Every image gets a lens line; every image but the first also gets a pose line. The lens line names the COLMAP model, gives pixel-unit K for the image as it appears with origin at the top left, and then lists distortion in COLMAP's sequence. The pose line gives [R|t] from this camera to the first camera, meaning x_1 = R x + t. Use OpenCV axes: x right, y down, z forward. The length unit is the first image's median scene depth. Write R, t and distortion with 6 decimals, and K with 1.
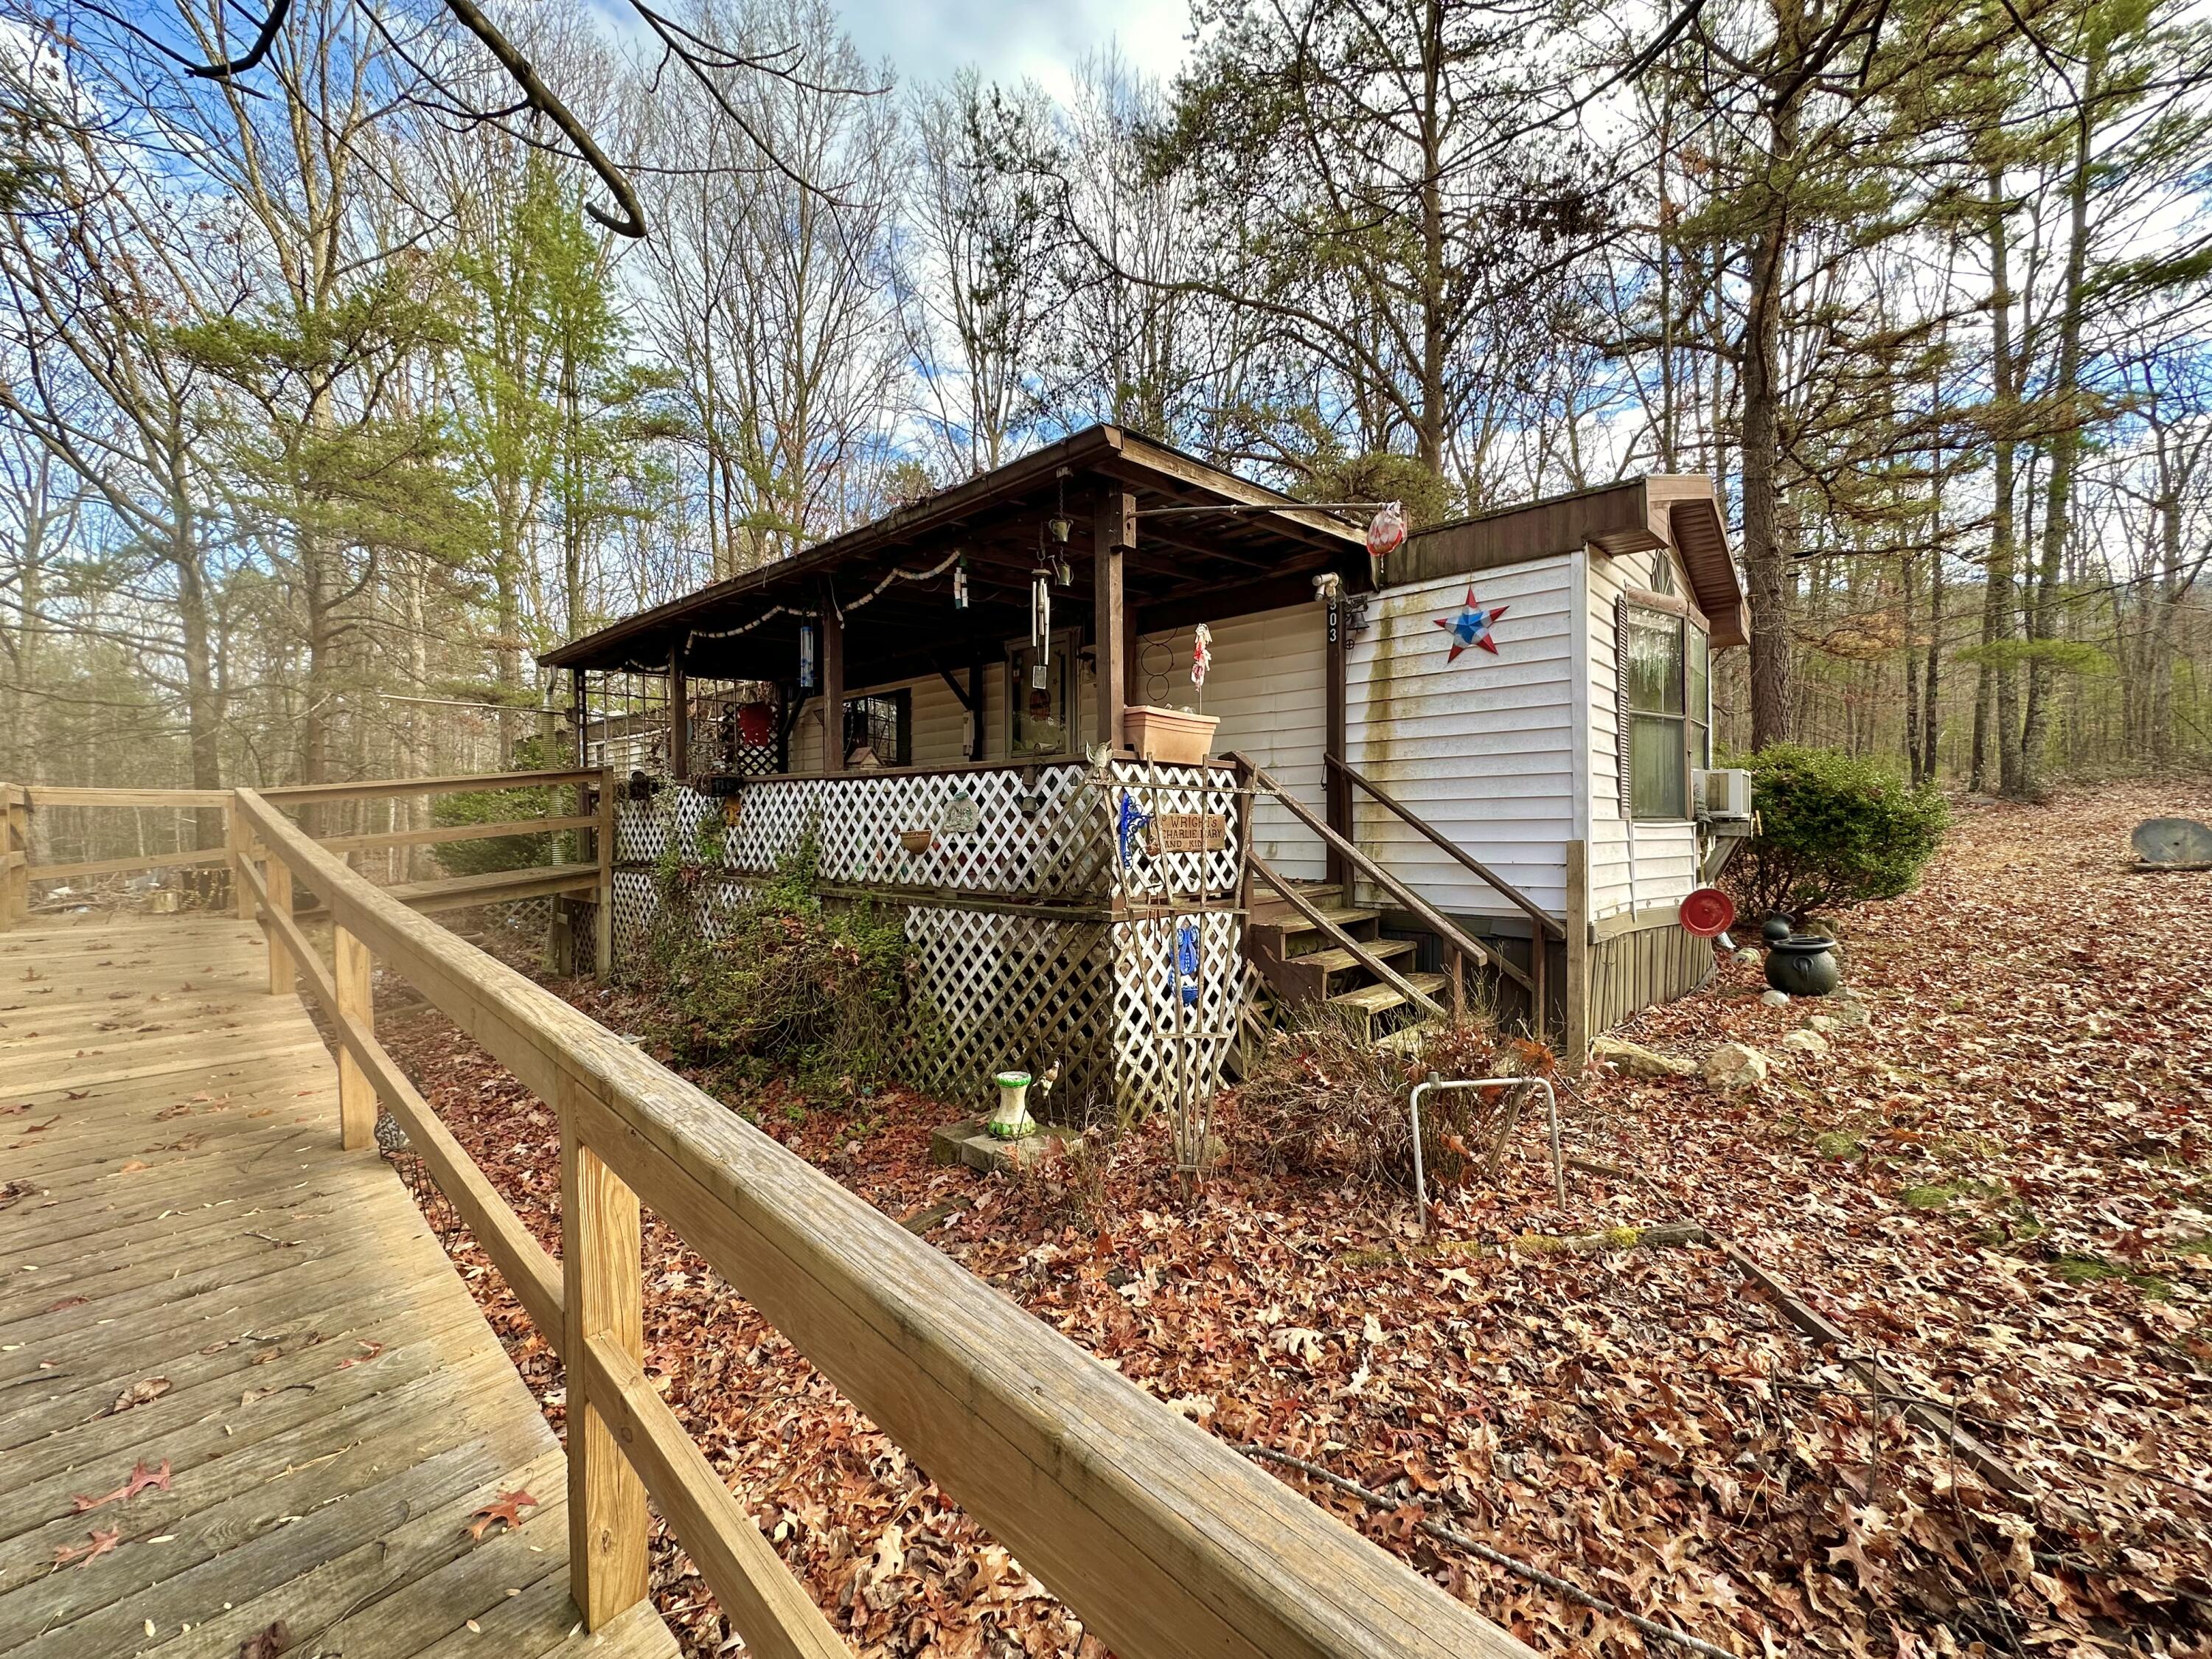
lens RADIAL K [[871.6, 0, 1094.7], [0, 871.6, 827.4], [0, 0, 1]] dist [-0.010027, -0.000565]
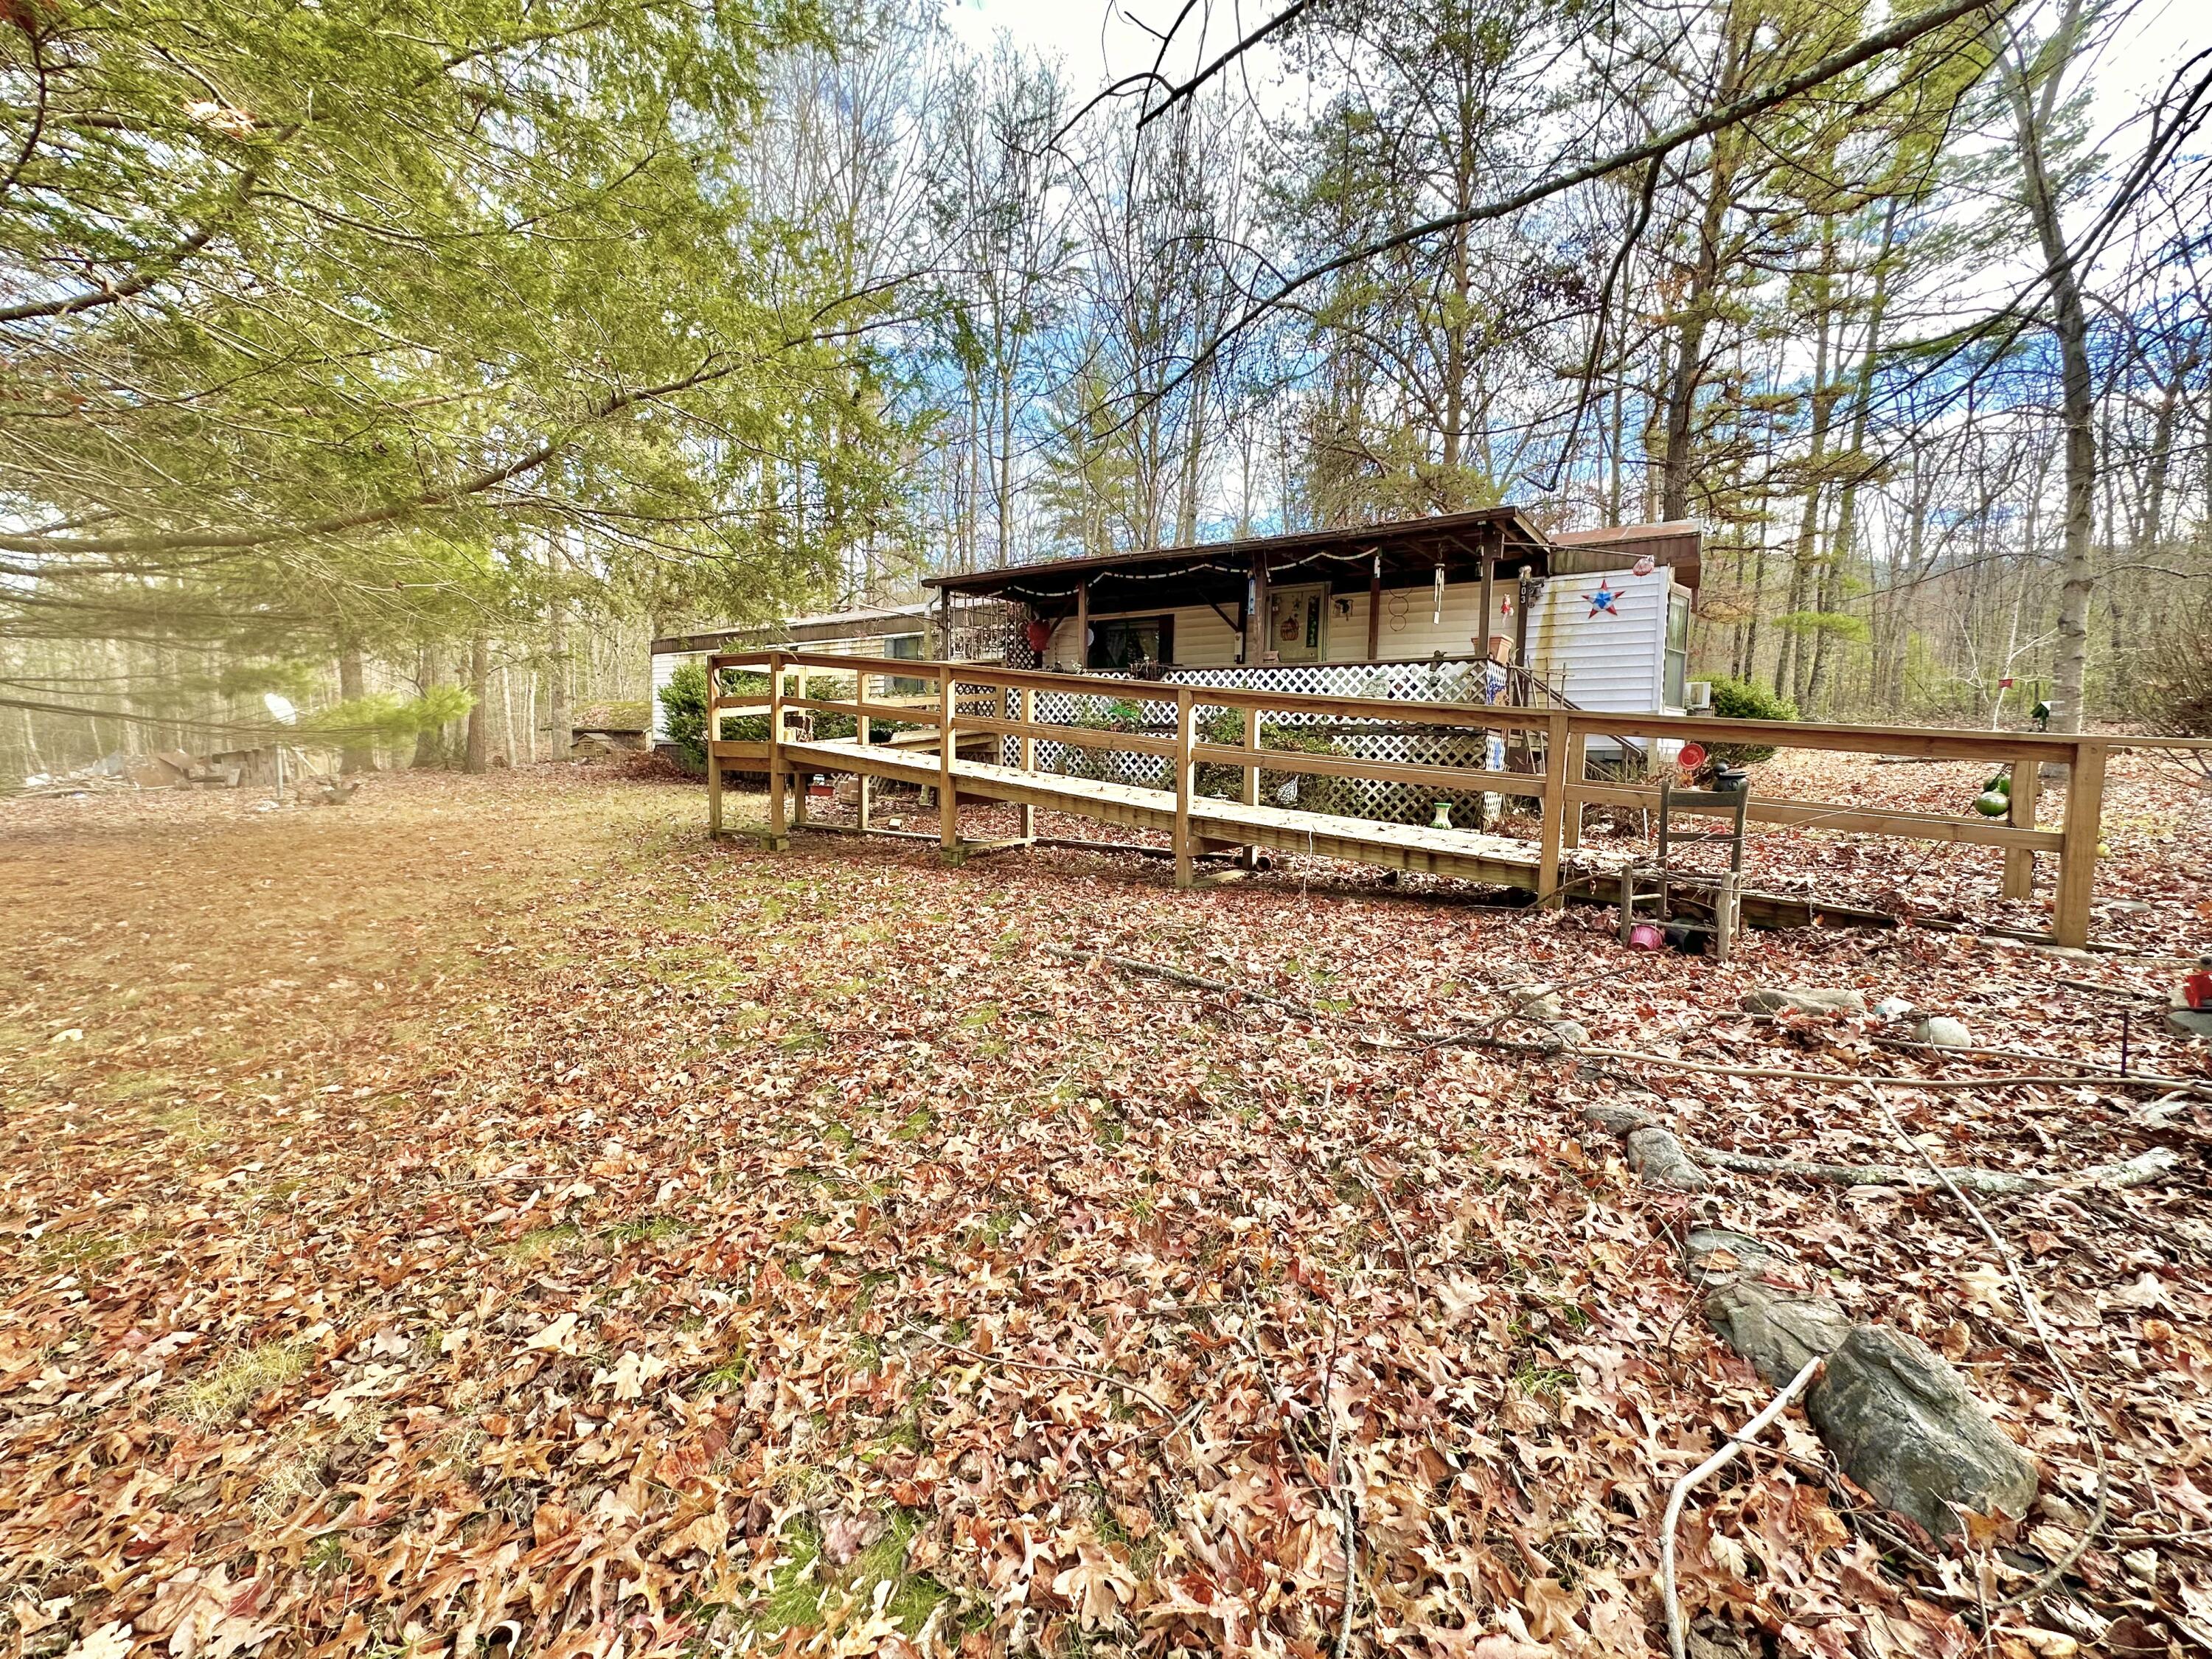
lens RADIAL K [[871.6, 0, 1117.9], [0, 871.6, 832.6], [0, 0, 1]] dist [-0.010027, -0.000565]
pose [[0.985887, 0.004305, 0.167359, -0.889320], [-0.018319, 0.996441, 0.082281, 0.136334], [-0.166409, -0.084186, 0.982456, -0.712968]]
